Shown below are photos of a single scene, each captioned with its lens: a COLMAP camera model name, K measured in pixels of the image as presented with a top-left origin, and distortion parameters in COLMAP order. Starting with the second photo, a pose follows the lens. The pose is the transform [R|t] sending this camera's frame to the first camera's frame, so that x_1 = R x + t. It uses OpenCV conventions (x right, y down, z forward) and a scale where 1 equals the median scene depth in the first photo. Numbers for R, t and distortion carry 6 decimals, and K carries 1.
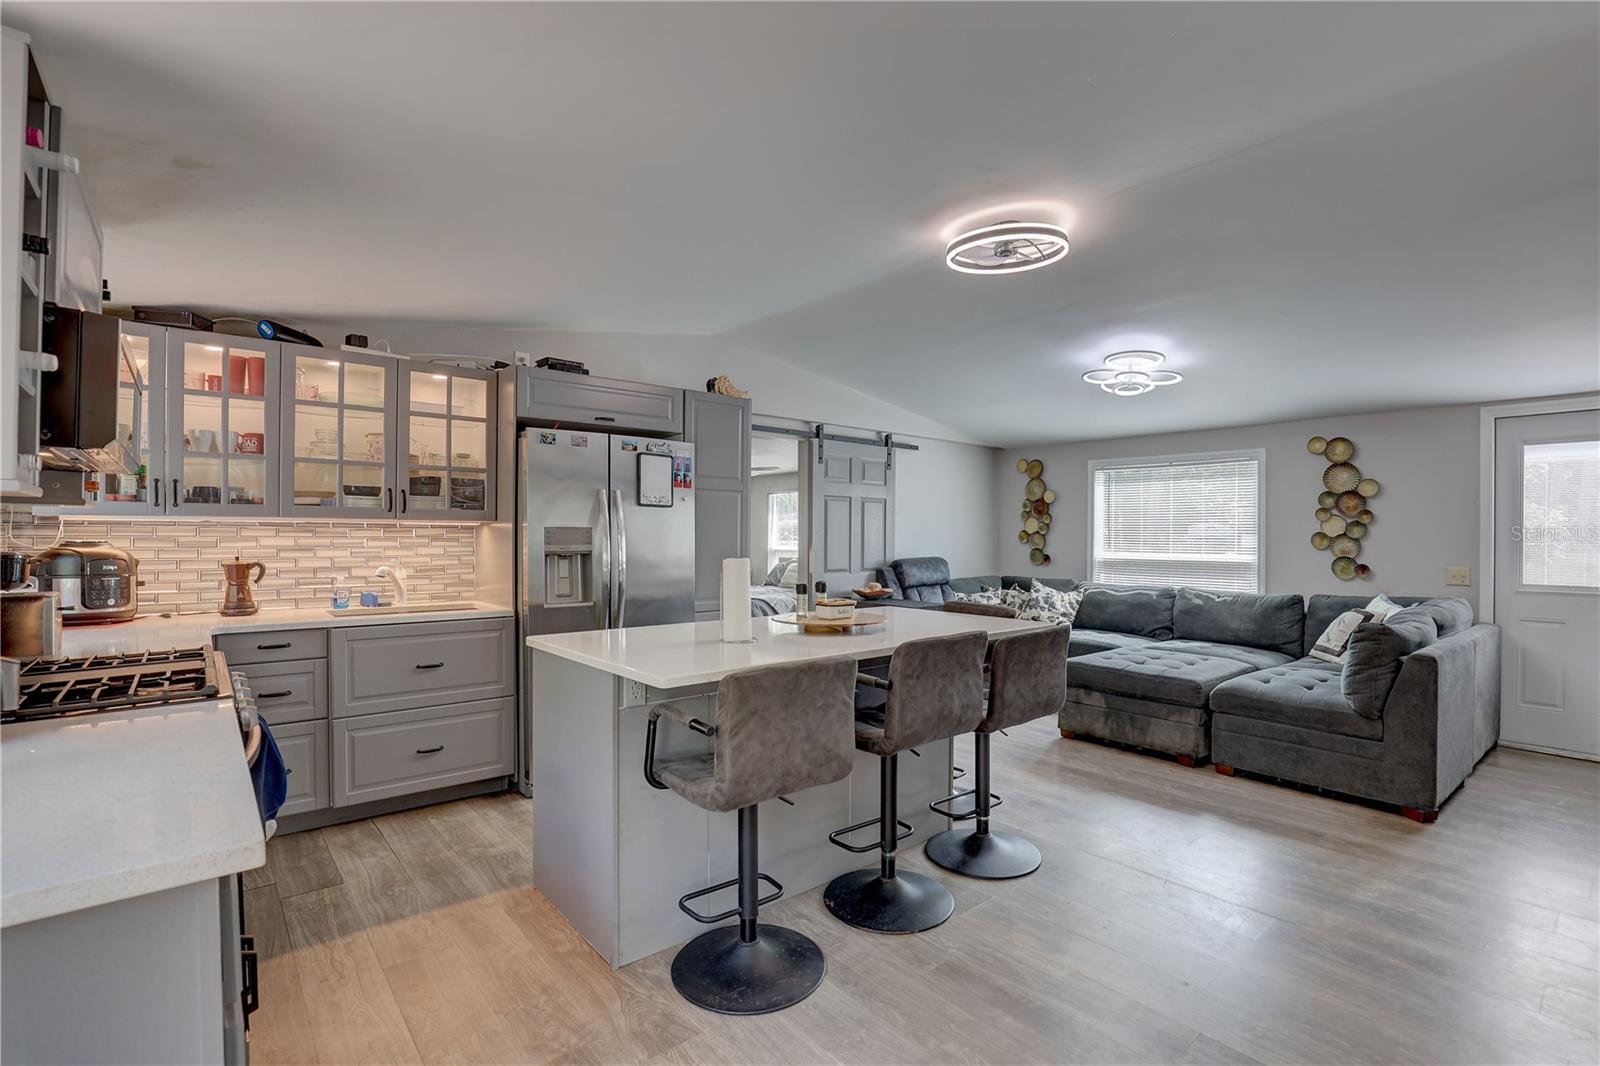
lens RADIAL K [[730.2, 0, 807.3], [0, 730.2, 538.8], [0, 0, 1]] dist [-0.037498, 0.006998]
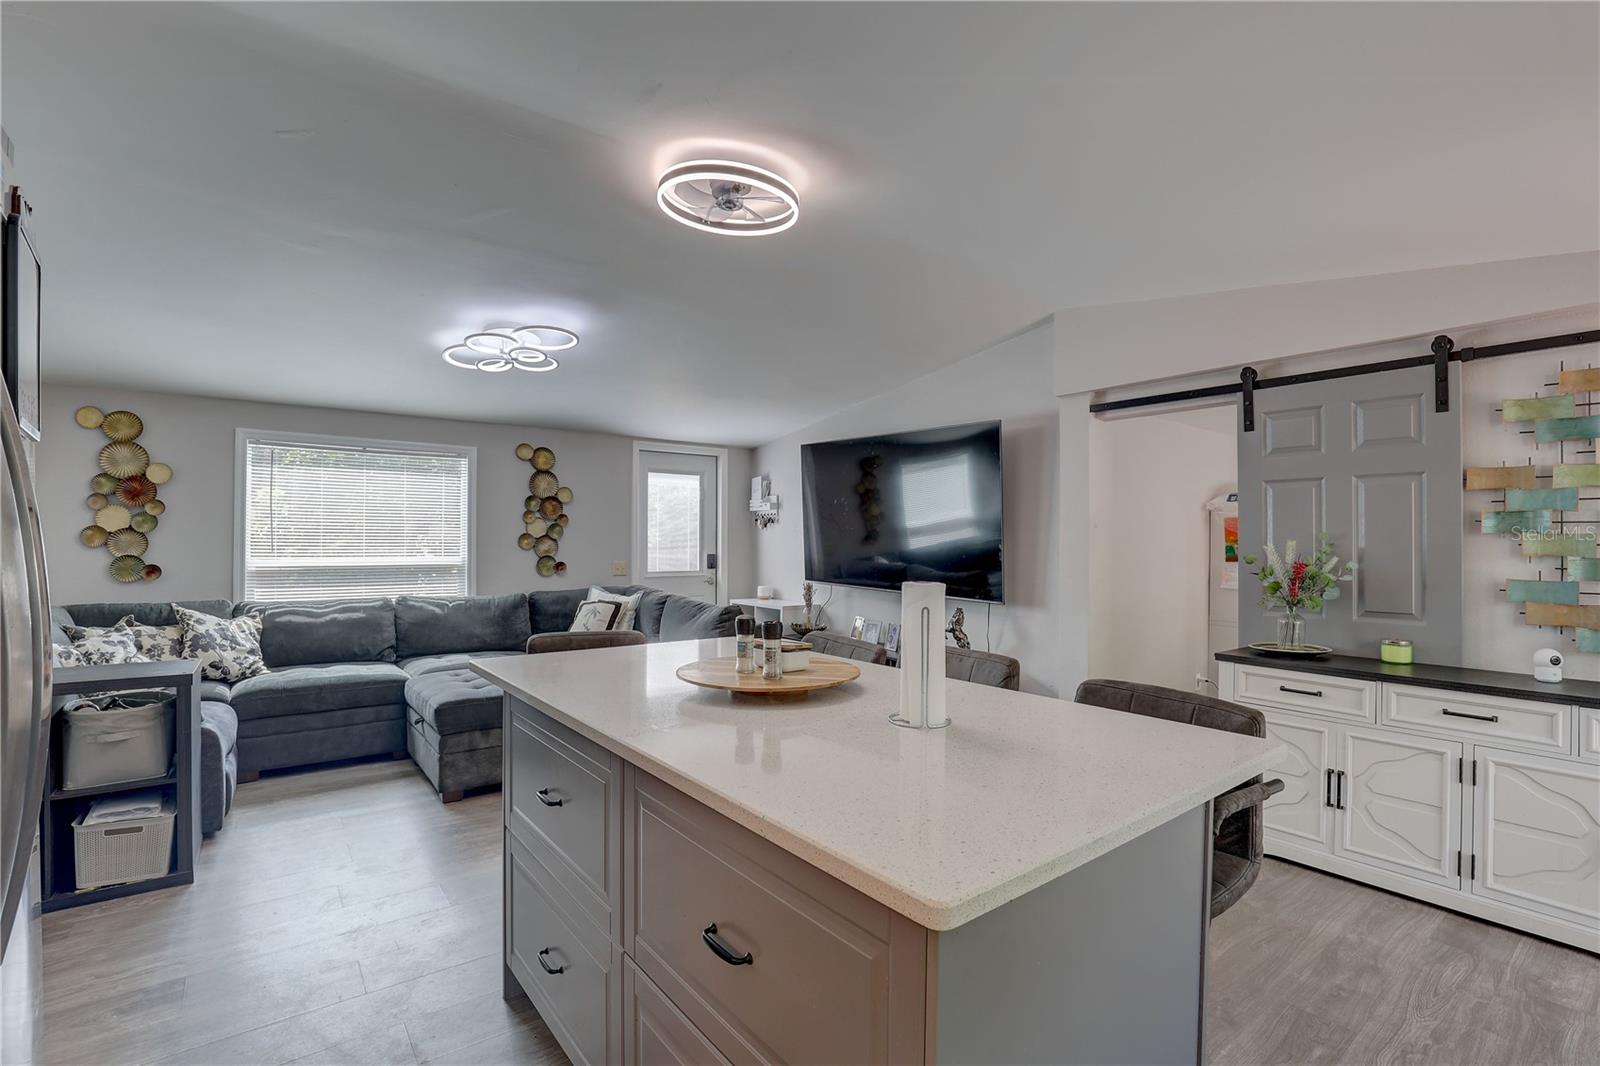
lens RADIAL K [[730.2, 0, 807.3], [0, 730.2, 538.8], [0, 0, 1]] dist [-0.037498, 0.006998]
pose [[0.044150, -0.005548, 0.999010, -0.361456], [-0.003279, 0.999978, 0.005698, -0.008659], [-0.999020, -0.003528, 0.044130, 0.553881]]
